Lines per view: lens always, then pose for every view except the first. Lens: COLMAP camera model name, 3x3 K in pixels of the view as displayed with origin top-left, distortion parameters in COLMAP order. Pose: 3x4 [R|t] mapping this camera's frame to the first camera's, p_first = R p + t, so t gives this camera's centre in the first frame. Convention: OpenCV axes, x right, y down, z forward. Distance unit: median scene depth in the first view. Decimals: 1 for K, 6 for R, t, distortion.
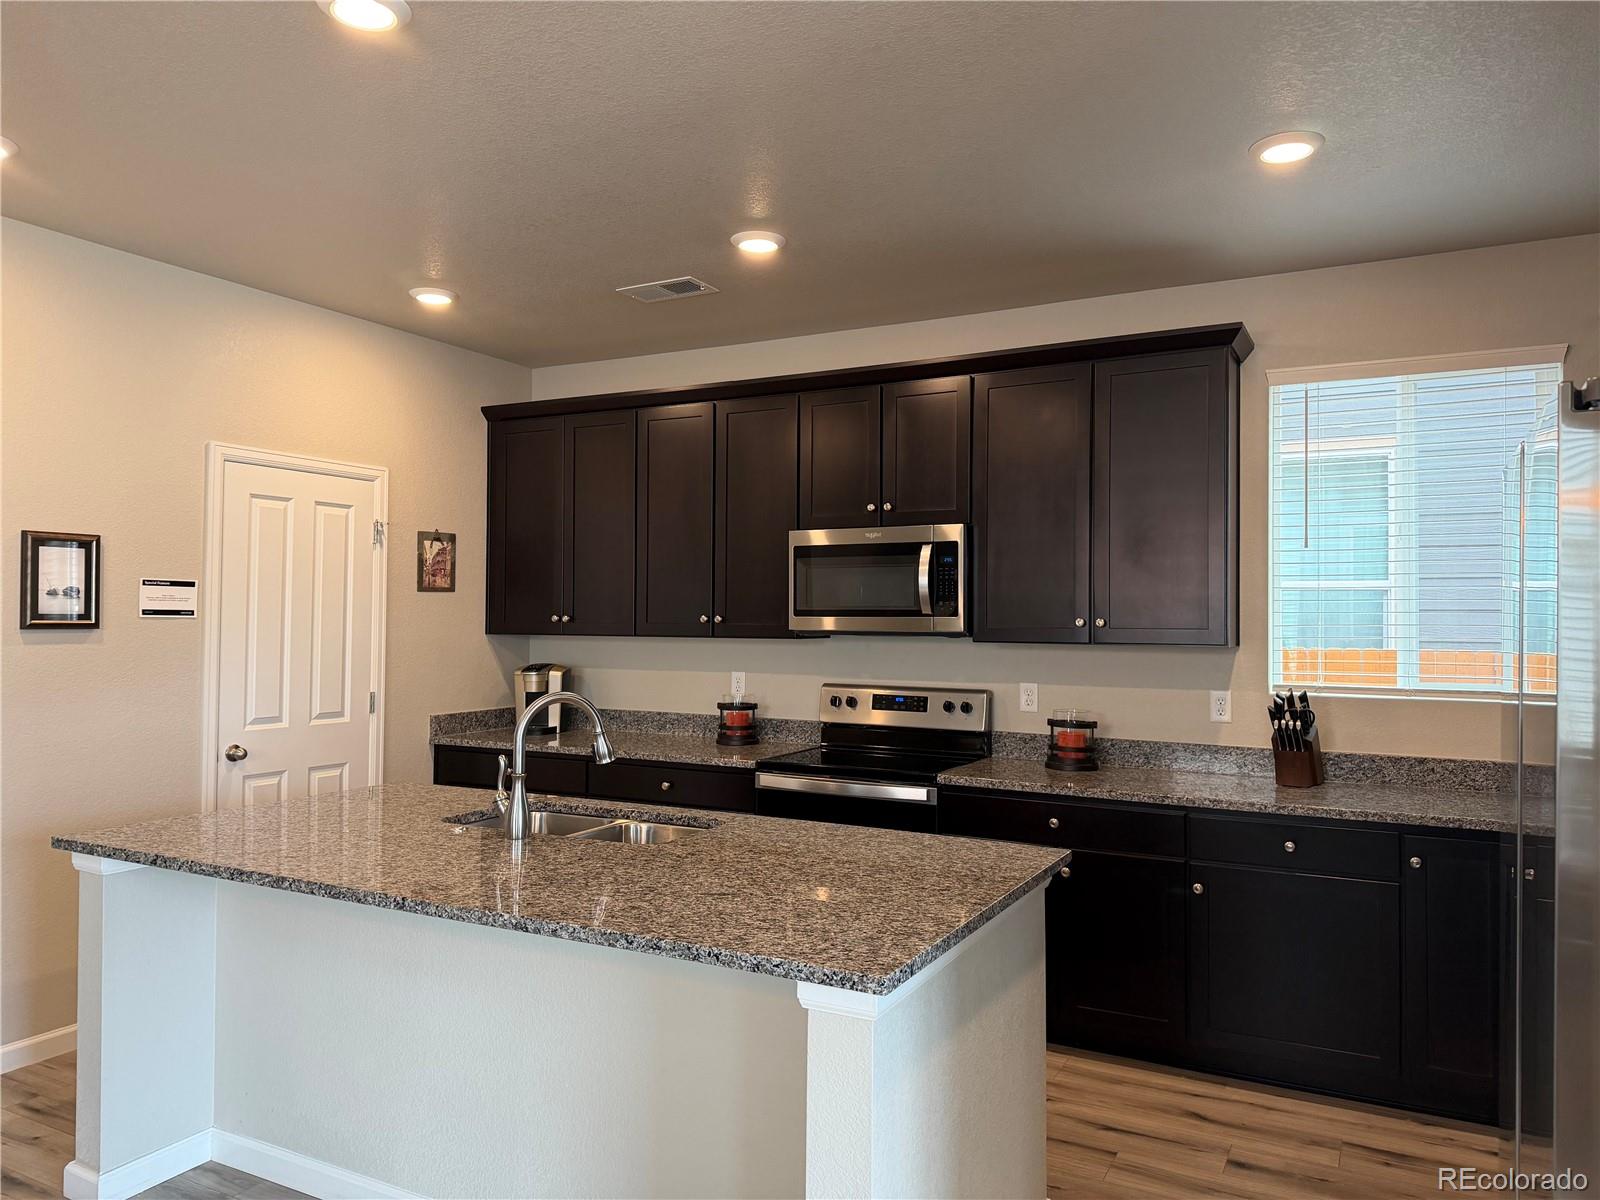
lens RADIAL K [[1121.6, 0, 799.7], [0, 1121.6, 601.3], [0, 0, 1]] dist [0.182425, -0.331425]
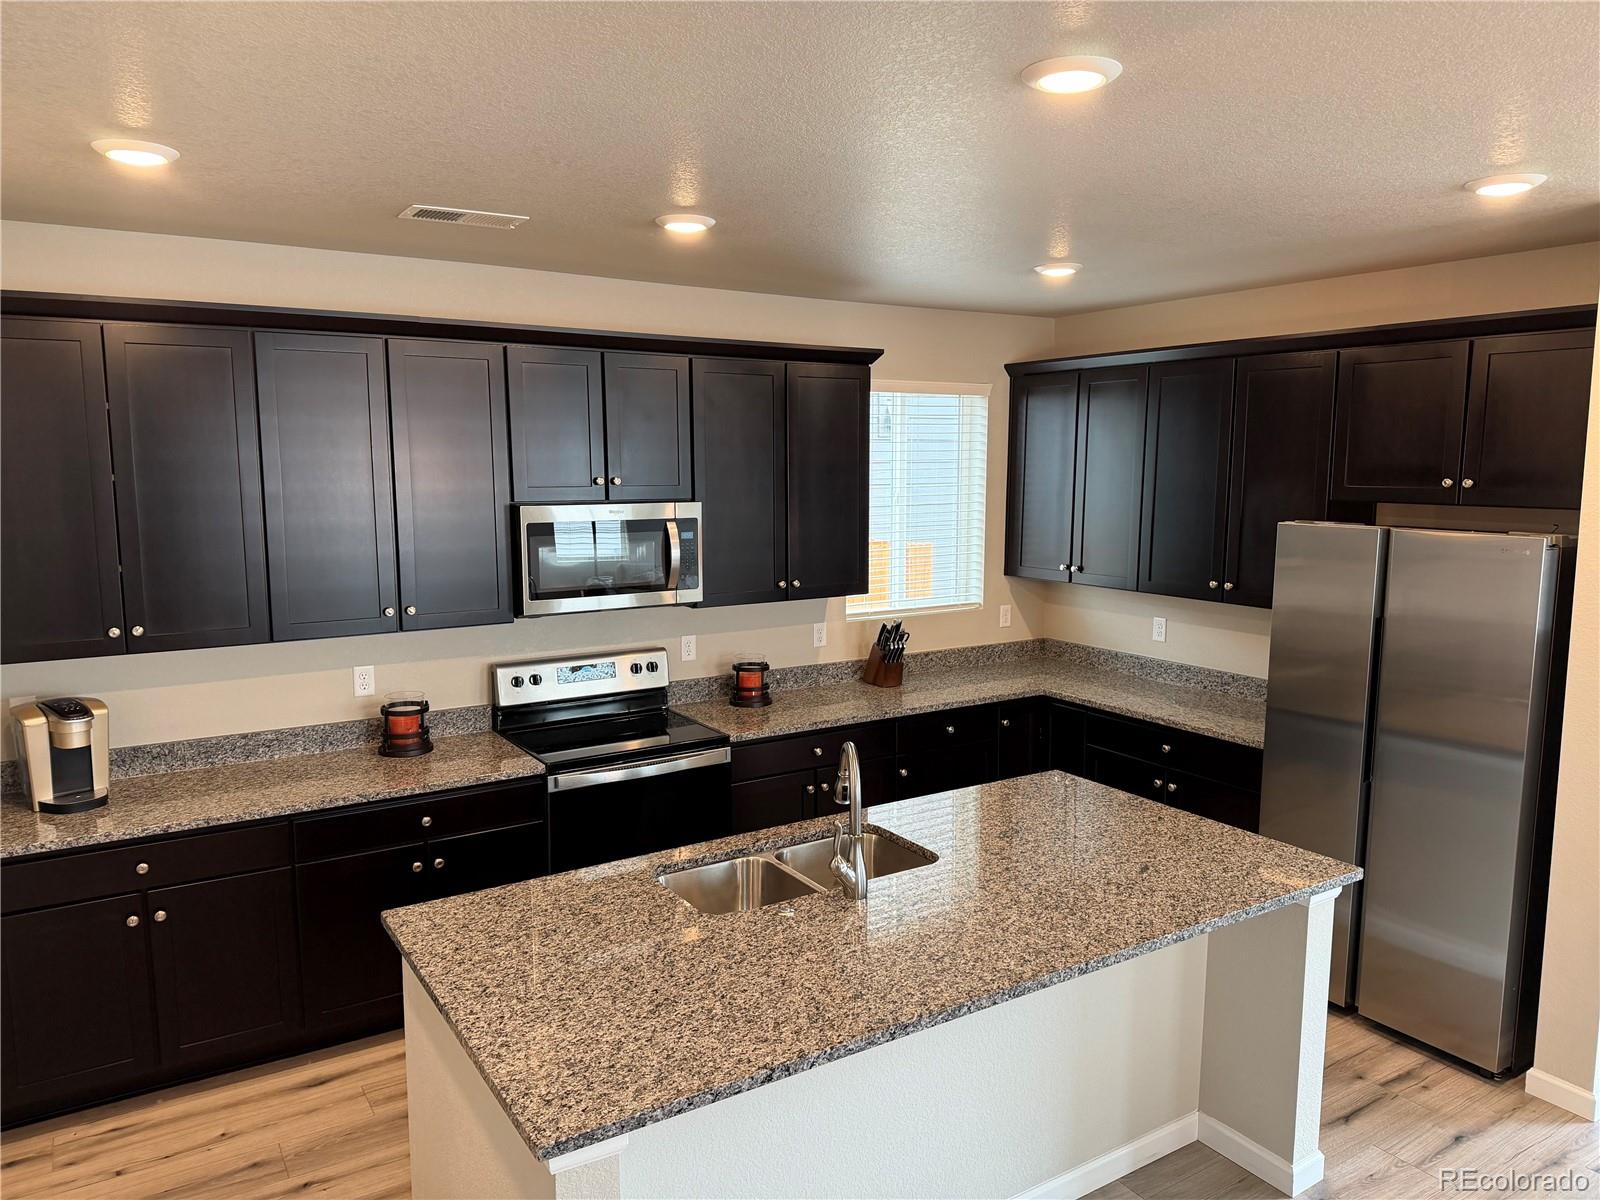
lens RADIAL K [[1121.6, 0, 799.7], [0, 1121.6, 601.3], [0, 0, 1]] dist [0.182425, -0.331425]
pose [[0.488356, -0.118145, 0.864610, -0.742117], [-0.010697, 0.989908, 0.141308, -0.126409], [-0.872579, -0.078257, 0.482163, 0.393982]]
